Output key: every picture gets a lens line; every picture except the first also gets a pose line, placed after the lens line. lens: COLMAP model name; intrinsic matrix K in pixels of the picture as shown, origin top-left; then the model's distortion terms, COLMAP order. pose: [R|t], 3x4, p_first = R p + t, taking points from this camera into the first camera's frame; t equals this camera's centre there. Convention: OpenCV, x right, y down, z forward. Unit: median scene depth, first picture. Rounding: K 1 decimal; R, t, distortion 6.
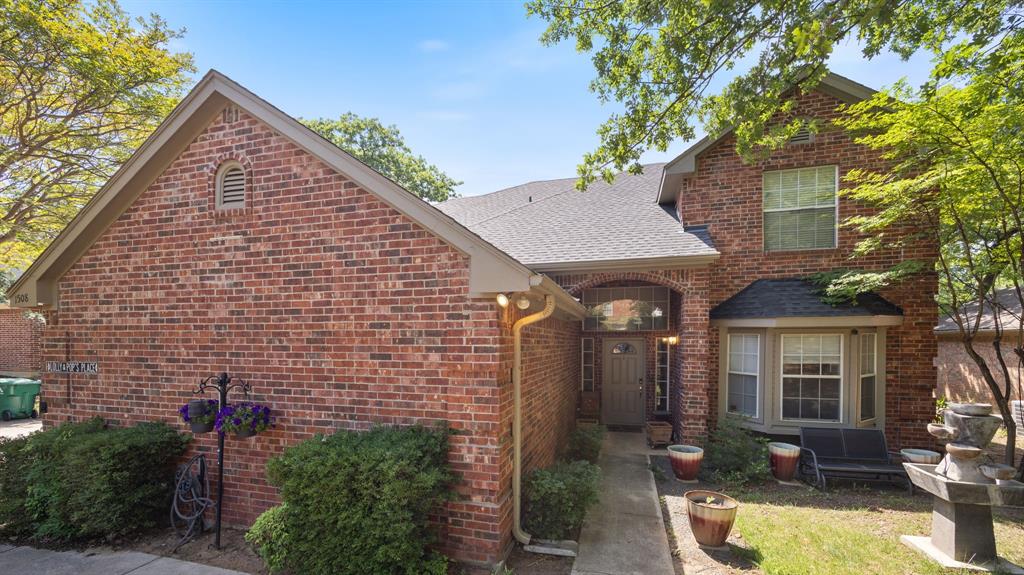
lens RADIAL K [[398.3, 0, 519.7], [0, 398.3, 288.0], [0, 0, 1]] dist [-0.002358, -0.000583]
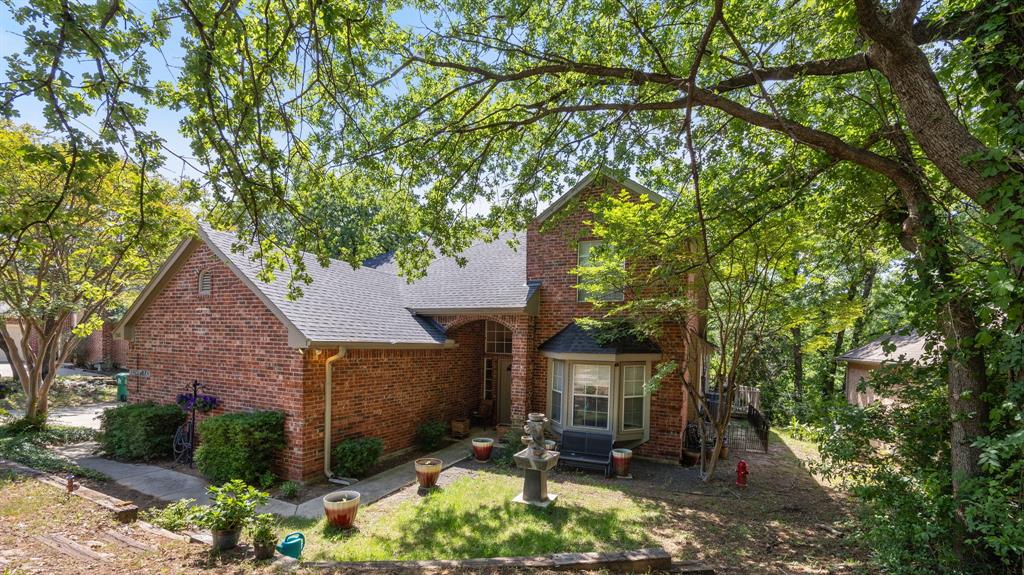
lens RADIAL K [[398.3, 0, 503.6], [0, 398.3, 288.7], [0, 0, 1]] dist [-0.002358, -0.000583]
pose [[0.985573, -0.001126, -0.169244, 1.132005], [-0.000627, 0.999947, -0.010303, -0.229872], [0.169247, 0.010261, 0.985520, -0.717480]]
